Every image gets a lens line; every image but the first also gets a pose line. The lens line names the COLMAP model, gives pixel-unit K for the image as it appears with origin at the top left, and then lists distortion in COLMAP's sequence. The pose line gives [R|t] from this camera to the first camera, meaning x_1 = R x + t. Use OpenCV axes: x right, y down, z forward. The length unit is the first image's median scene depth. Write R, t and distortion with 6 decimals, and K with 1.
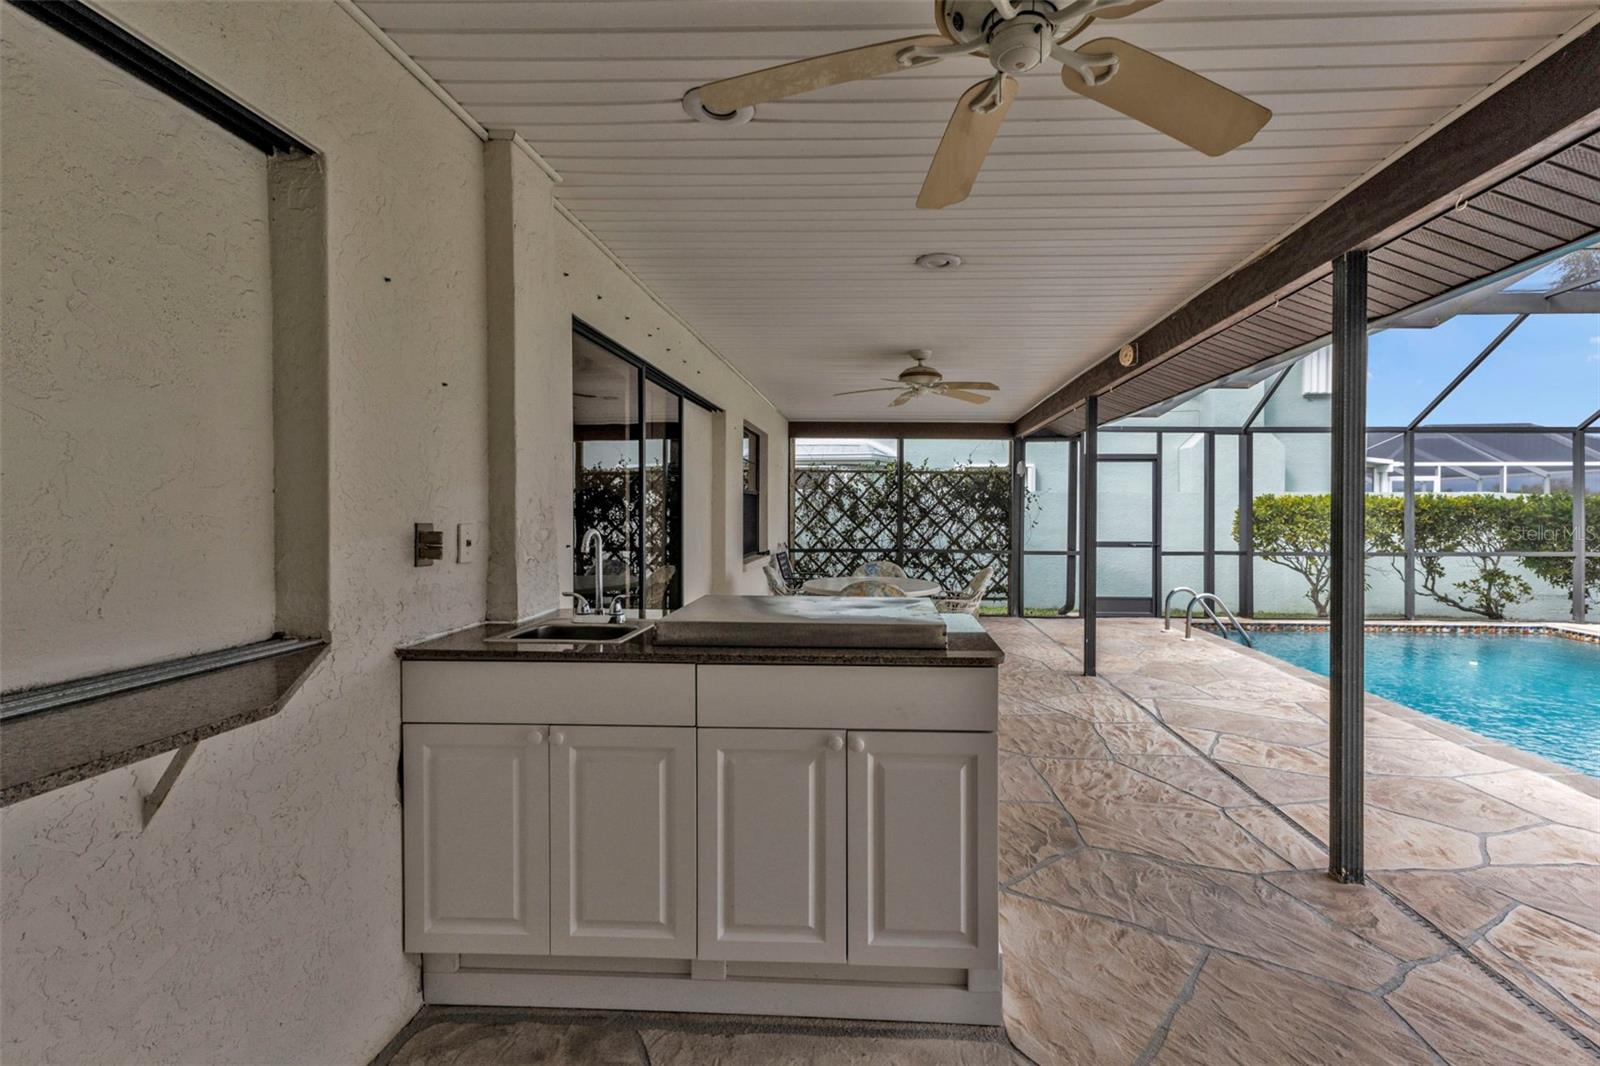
lens RADIAL K [[658.0, 0, 898.6], [0, 658.0, 513.7], [0, 0, 1]] dist [0.000350, 0.000196]
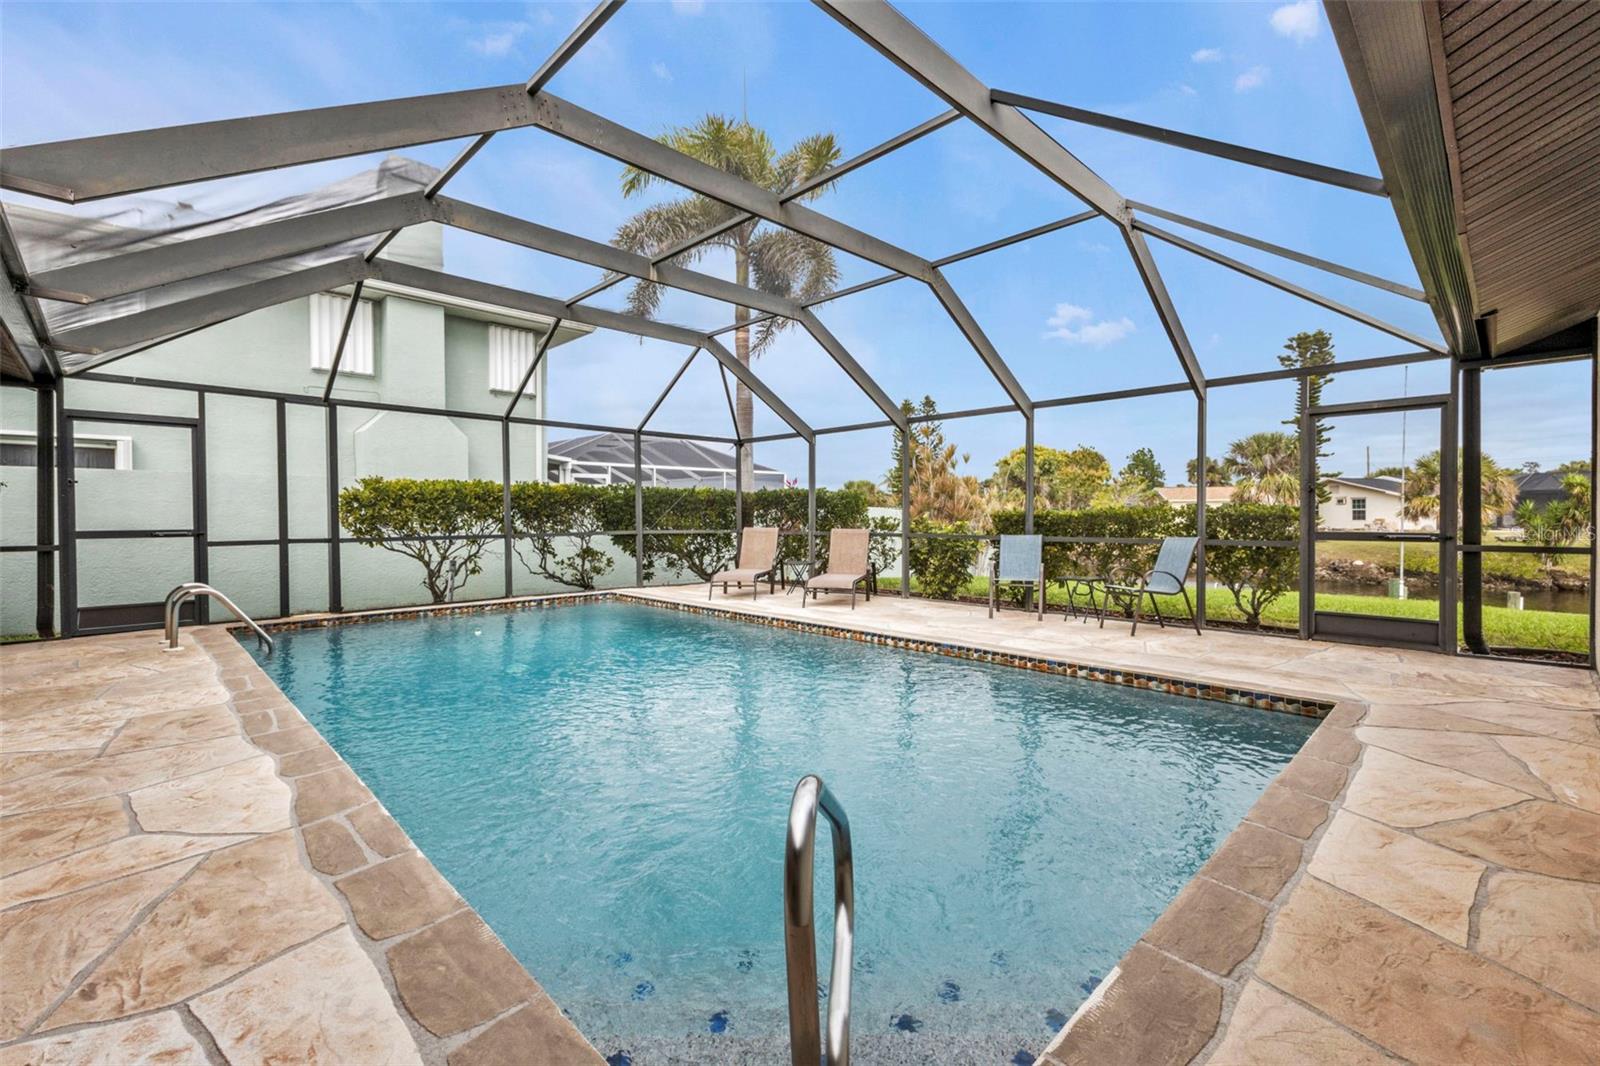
lens RADIAL K [[665.2, 0, 732.2], [0, 665.2, 518.0], [0, 0, 1]] dist [0.009852, -0.000549]
pose [[0.718918, -0.012033, 0.694991, 0.335162], [0.009304, 0.999927, 0.007687, 0.030761], [-0.695033, 0.000940, 0.718977, -0.029069]]
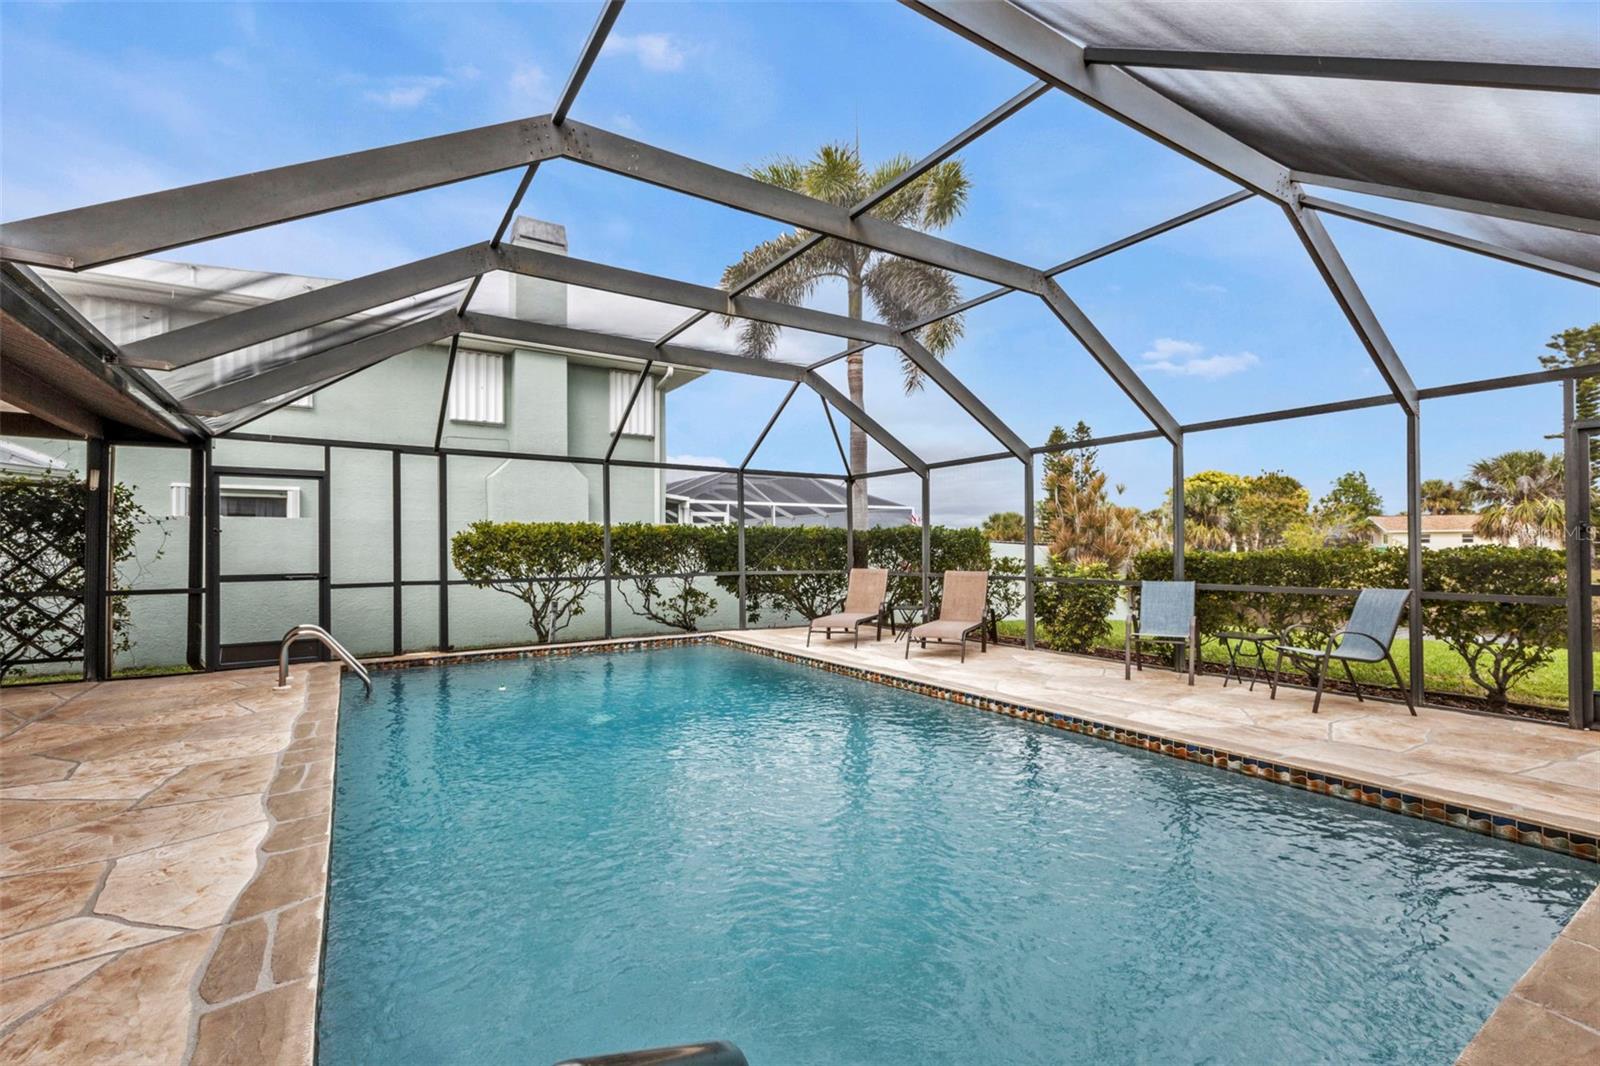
lens RADIAL K [[658.3, 0, 743.6], [0, 658.3, 538.4], [0, 0, 1]] dist [0.015283, -0.003822]
pose [[0.837797, -0.001899, 0.545979, 0.422983], [0.012237, 0.999808, -0.015299, 0.019468], [-0.545845, 0.019499, 0.837659, -0.025236]]
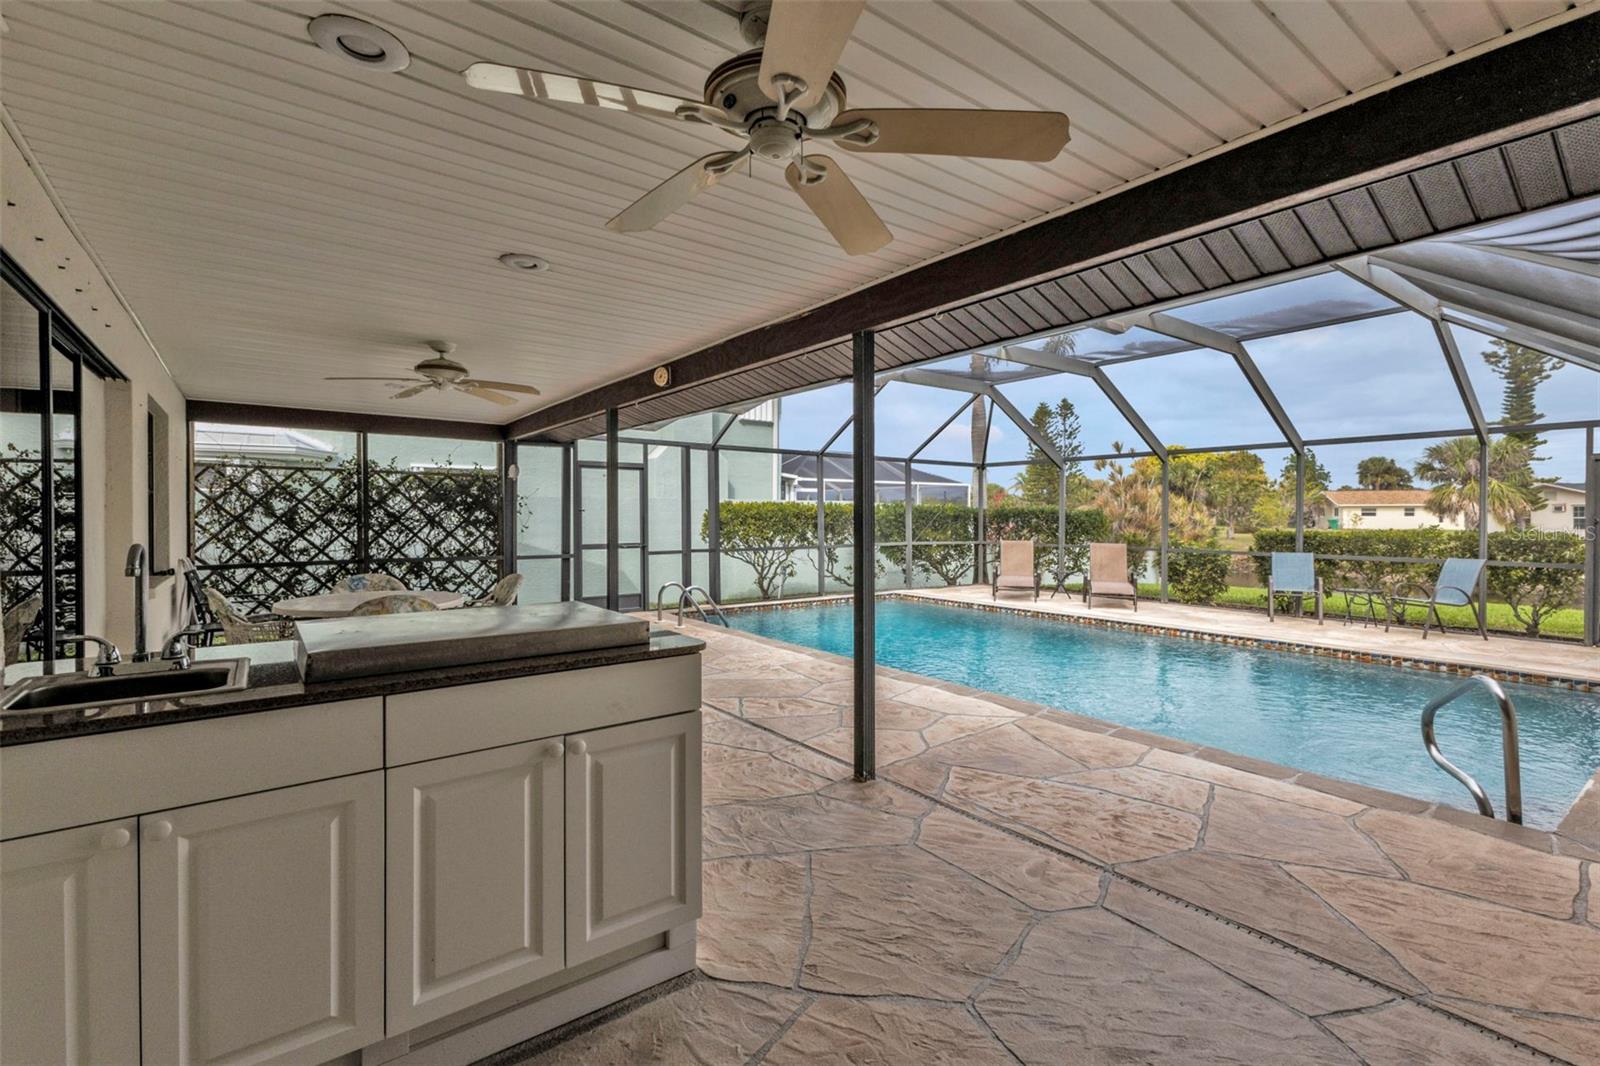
lens RADIAL K [[646.0, 0, 756.1], [0, 646.0, 517.7], [0, 0, 1]] dist [0.002956, 0.000013]
pose [[0.813702, -0.005906, 0.581253, -0.086863], [0.005559, 0.999982, 0.002379, -0.001038], [-0.581256, 0.001296, 0.813720, 0.005435]]
